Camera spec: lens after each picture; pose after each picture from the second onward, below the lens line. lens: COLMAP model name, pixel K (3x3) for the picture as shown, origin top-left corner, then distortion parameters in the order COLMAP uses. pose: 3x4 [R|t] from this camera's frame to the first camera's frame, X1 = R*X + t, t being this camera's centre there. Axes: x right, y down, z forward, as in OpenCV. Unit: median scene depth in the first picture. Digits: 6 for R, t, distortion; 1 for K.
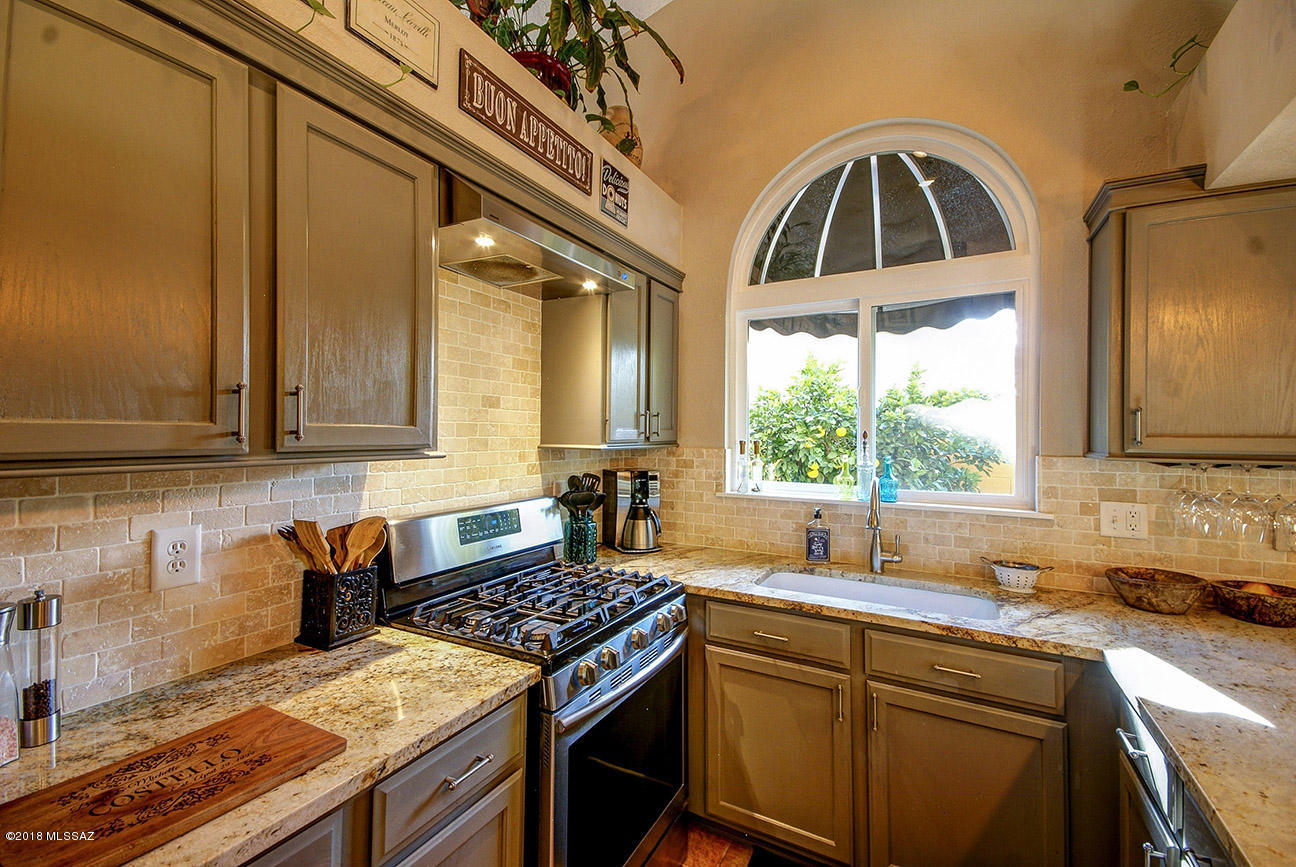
lens RADIAL K [[561.5, 0, 655.6], [0, 561.5, 430.9], [0, 0, 1]] dist [0.020690, -0.005880]
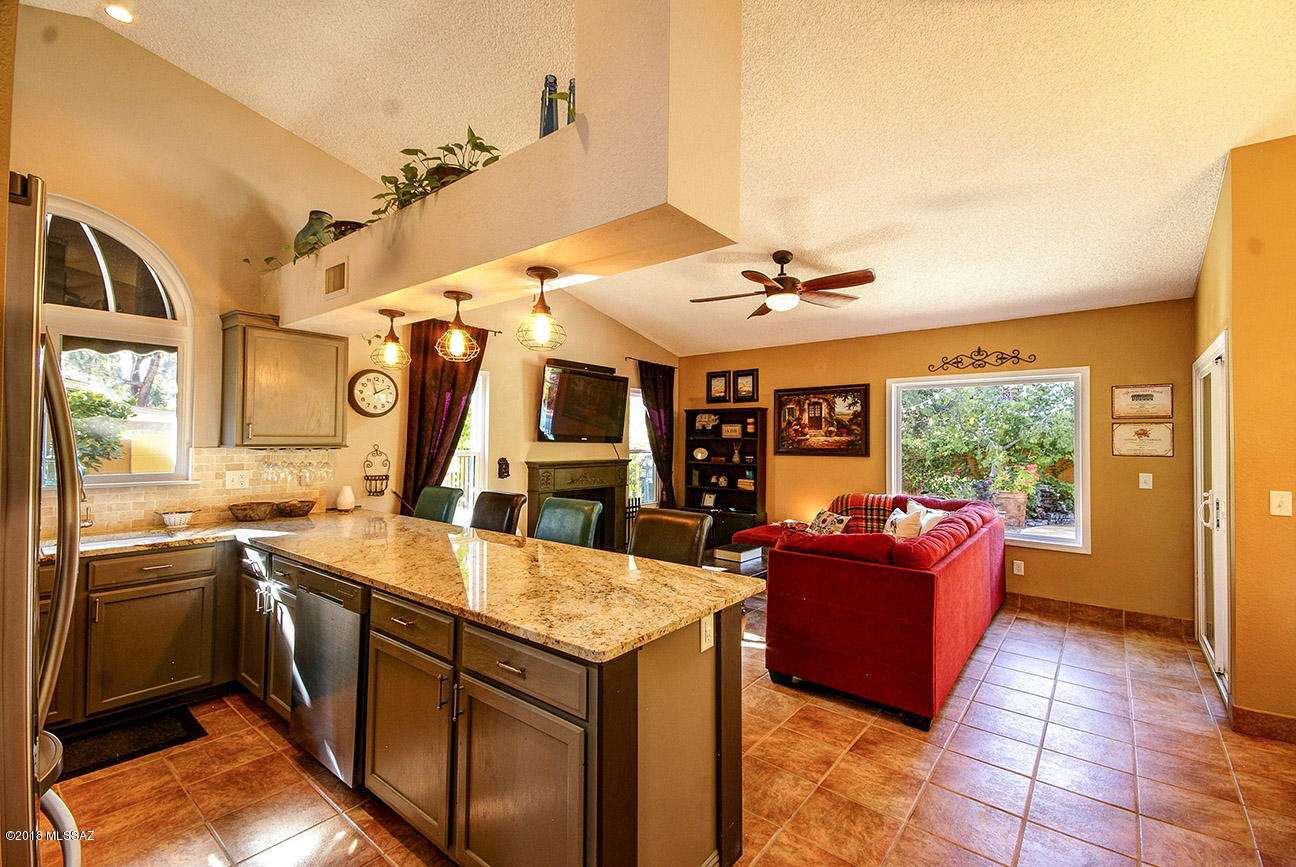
lens RADIAL K [[561.5, 0, 640.4], [0, 561.5, 424.8], [0, 0, 1]] dist [0.020690, -0.005880]
pose [[0.198210, 0.017812, 0.979998, -0.775498], [-0.009727, 0.999821, -0.016205, -0.010932], [-0.980111, -0.006320, 0.198348, -0.703033]]
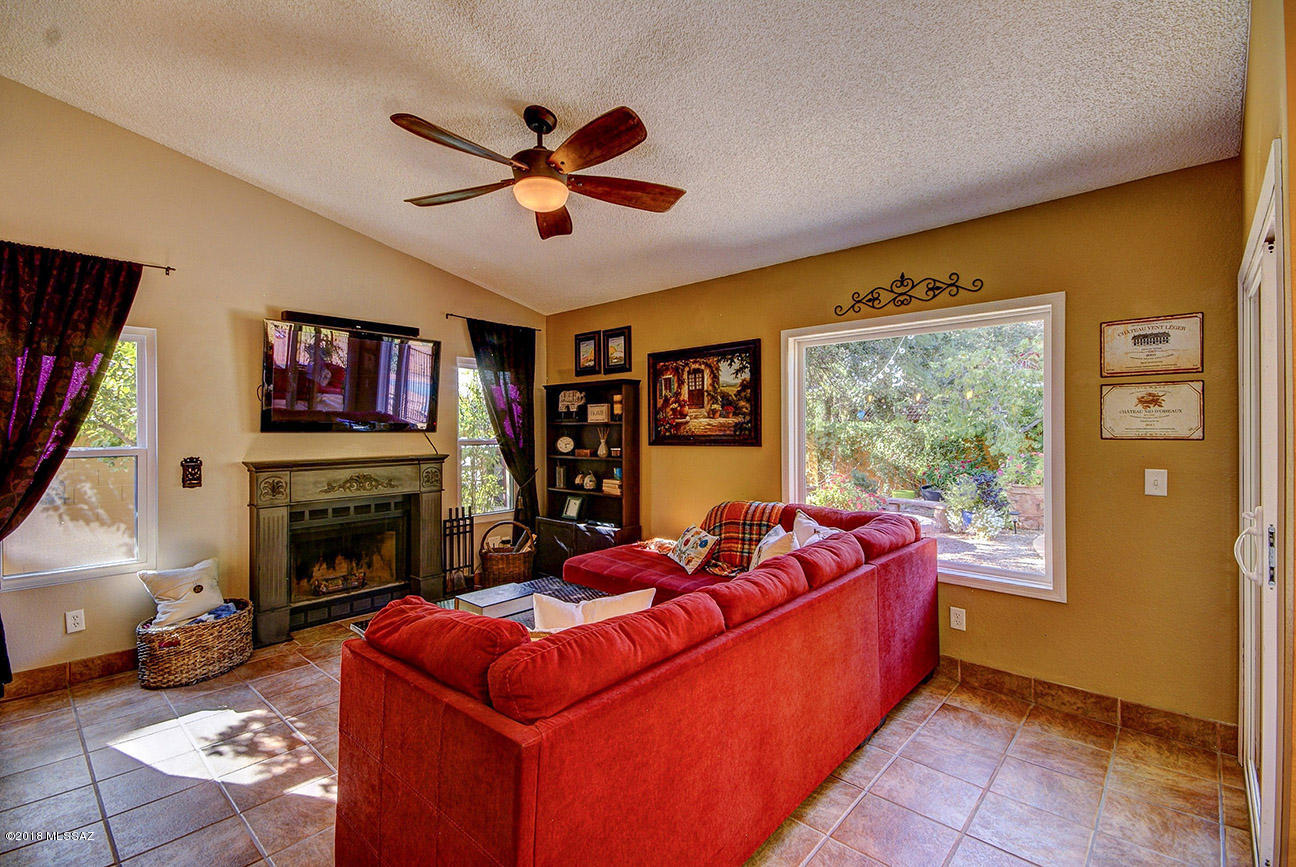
lens RADIAL K [[586.5, 0, 651.1], [0, 586.5, 426.3], [0, 0, 1]] dist [0.031756, -0.012921]
pose [[0.241998, -0.009098, 0.970234, 0.224715], [0.007971, 0.999941, 0.007389, 0.007618], [-0.970244, 0.005946, 0.242057, -1.428815]]
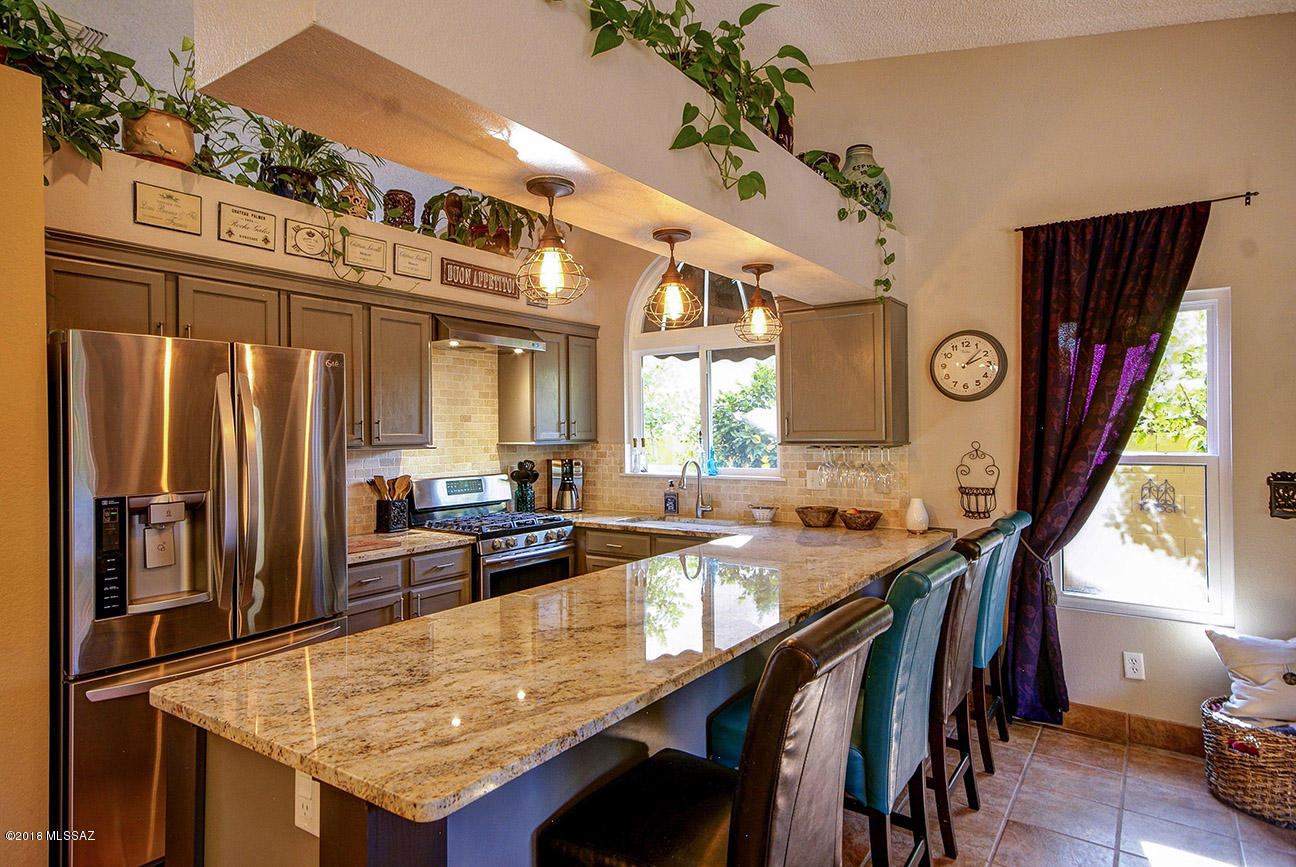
lens RADIAL K [[719.9, 0, 644.1], [0, 719.9, 428.0], [0, 0, 1]] dist [0.028321, 0.002367]
pose [[0.992217, -0.019184, -0.123034, 0.570607], [0.018981, 0.999816, -0.002822, -0.005422], [0.123066, 0.000464, 0.992398, -1.242968]]
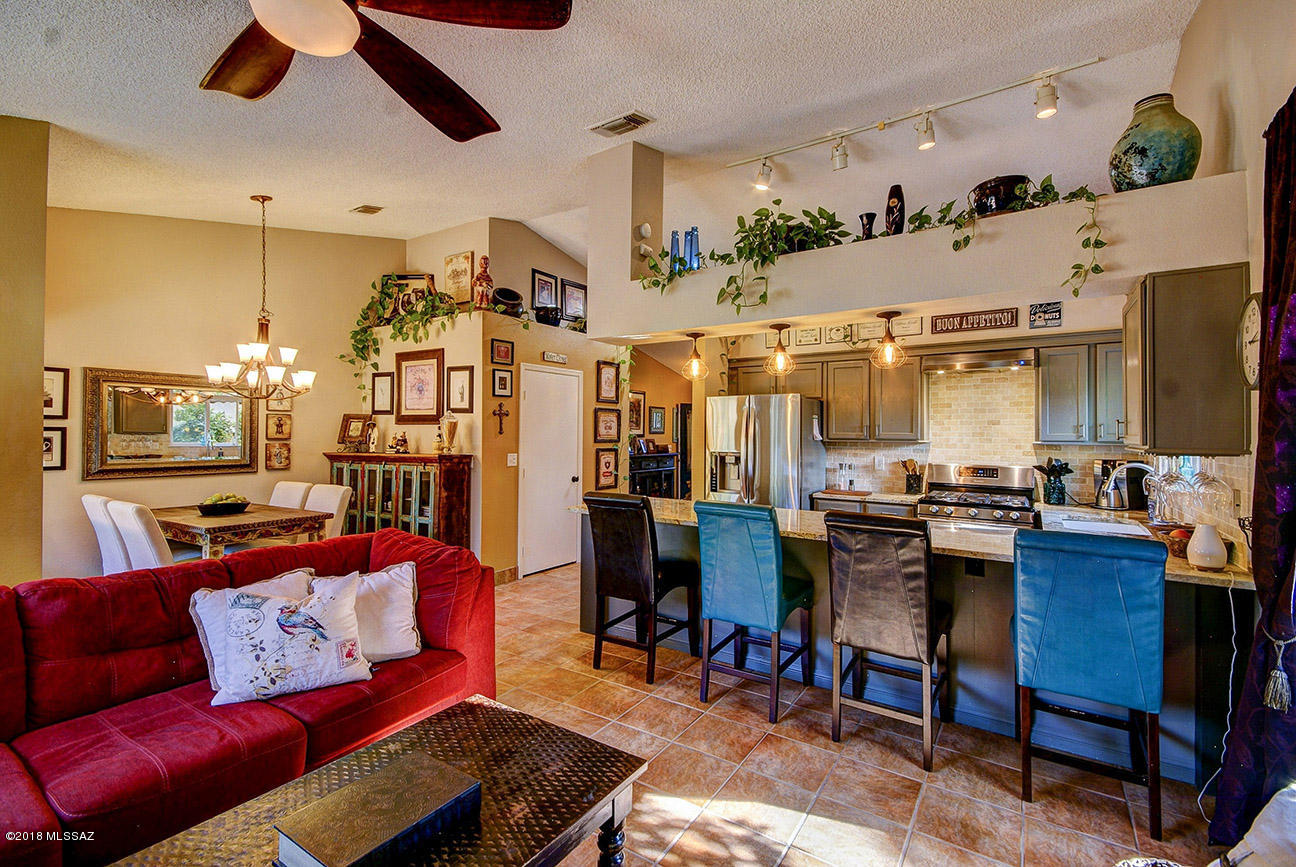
lens RADIAL K [[586.5, 0, 651.6], [0, 586.5, 430.0], [0, 0, 1]] dist [0.031756, -0.012921]
pose [[-0.094466, -0.014209, -0.995427, 2.435553], [-0.005593, 0.999890, -0.013742, 0.023079], [0.995512, 0.004269, -0.094535, -0.203543]]
